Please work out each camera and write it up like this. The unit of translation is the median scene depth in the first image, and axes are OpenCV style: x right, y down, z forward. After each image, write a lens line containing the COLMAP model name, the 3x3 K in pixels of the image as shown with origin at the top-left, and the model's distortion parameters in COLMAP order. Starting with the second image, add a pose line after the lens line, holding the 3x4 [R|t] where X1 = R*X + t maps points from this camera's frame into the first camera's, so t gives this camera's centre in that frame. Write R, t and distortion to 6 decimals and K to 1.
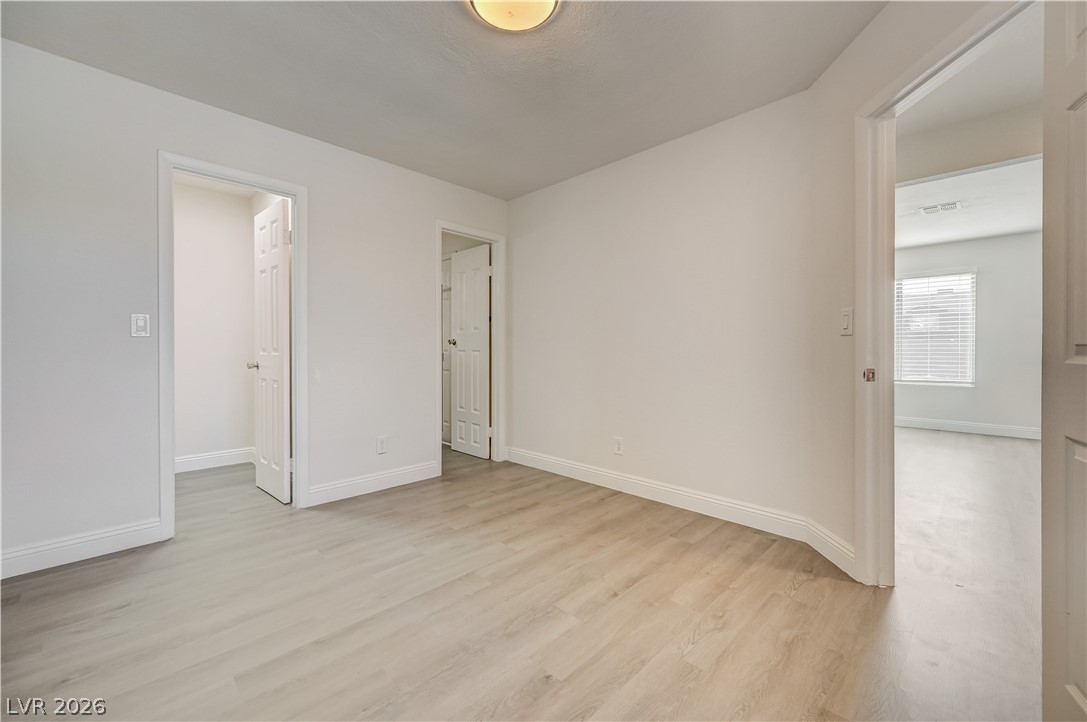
lens RADIAL K [[433.6, 0, 544.3], [0, 433.6, 354.8], [0, 0, 1]] dist [-0.004029, 0.000990]
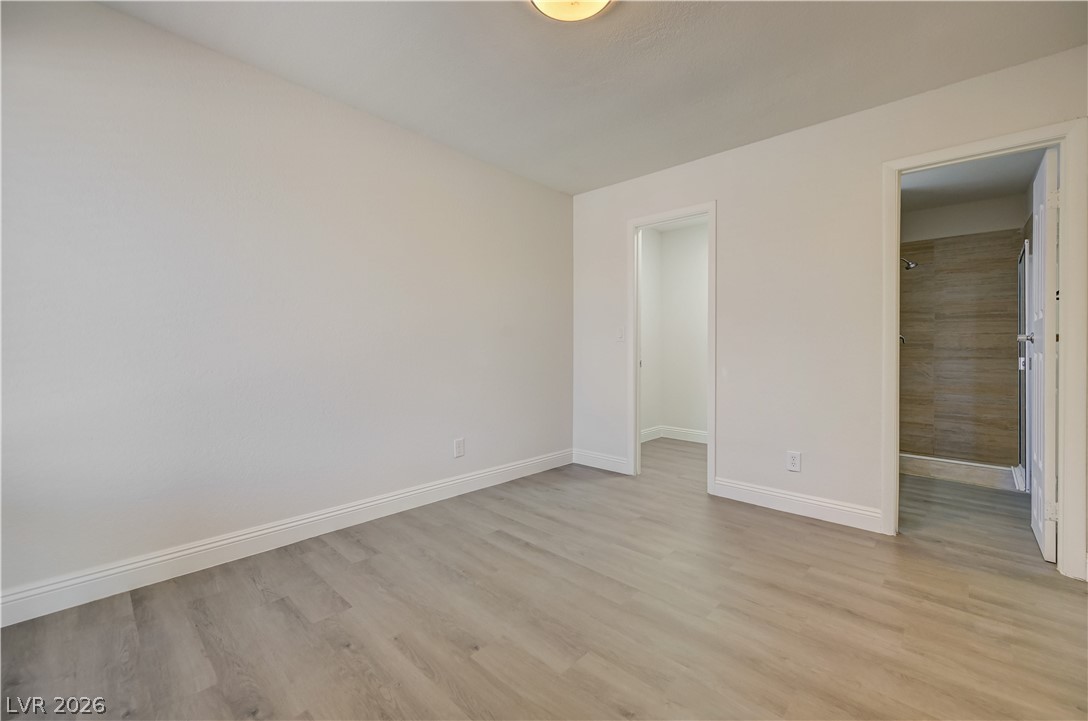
lens RADIAL K [[434.0, 0, 543.8], [0, 434.0, 354.9], [0, 0, 1]] dist [-0.004029, 0.000990]
pose [[0.037270, 0.012759, -0.999224, 0.655463], [-0.018752, 0.999751, 0.012066, -0.005324], [0.999129, 0.018288, 0.037499, 0.667781]]
